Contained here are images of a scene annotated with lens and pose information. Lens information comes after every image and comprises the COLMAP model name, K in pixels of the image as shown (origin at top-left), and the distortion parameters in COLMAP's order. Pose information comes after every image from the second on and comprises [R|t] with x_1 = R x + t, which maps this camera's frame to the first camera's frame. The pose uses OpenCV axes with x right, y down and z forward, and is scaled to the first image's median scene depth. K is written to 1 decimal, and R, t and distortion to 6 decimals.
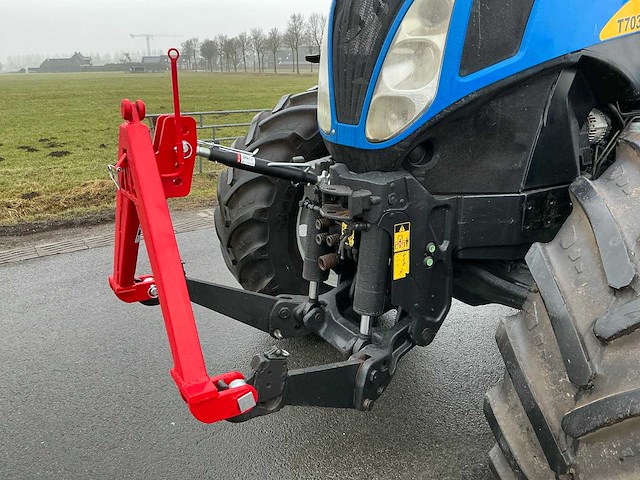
lens RADIAL K [[527.7, 0, 320.0], [0, 527.7, 240.0], [0, 0, 1]] dist [0.138843, -0.263569]
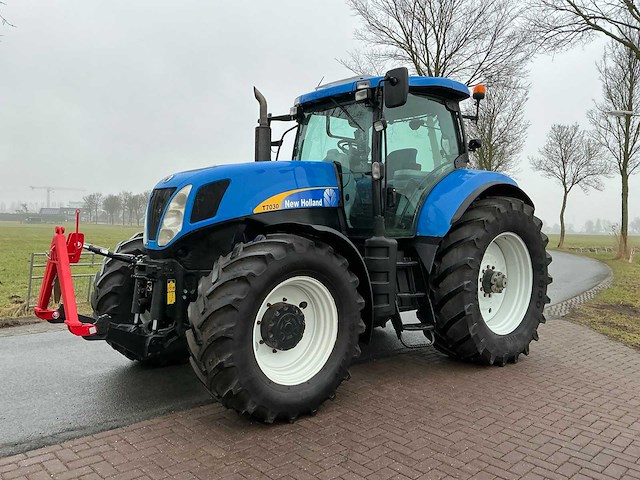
lens RADIAL K [[527.7, 0, 320.0], [0, 527.7, 240.0], [0, 0, 1]] dist [0.138843, -0.263569]
pose [[0.983673, 0.032647, 0.176980, 0.377294], [0.018705, 0.959536, -0.280964, 0.481468], [-0.178991, 0.279687, 0.943259, -1.443429]]
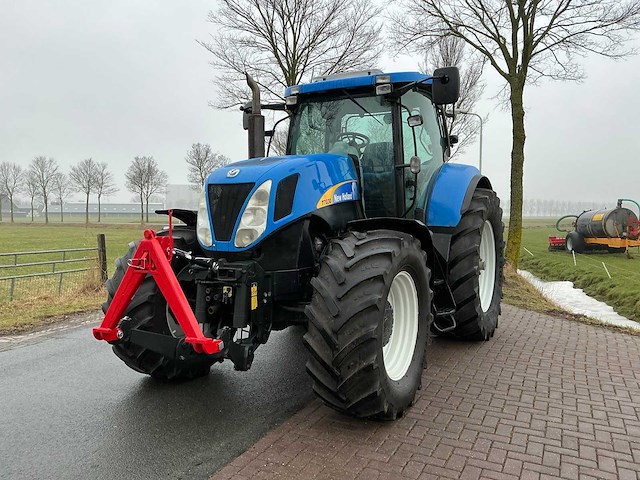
lens RADIAL K [[527.7, 0, 320.0], [0, 527.7, 240.0], [0, 0, 1]] dist [0.138843, -0.263569]
pose [[0.862583, -0.009972, 0.505817, -0.717953], [0.145221, 0.962611, -0.228672, 0.337979], [-0.484625, 0.270704, 0.831780, -1.026320]]
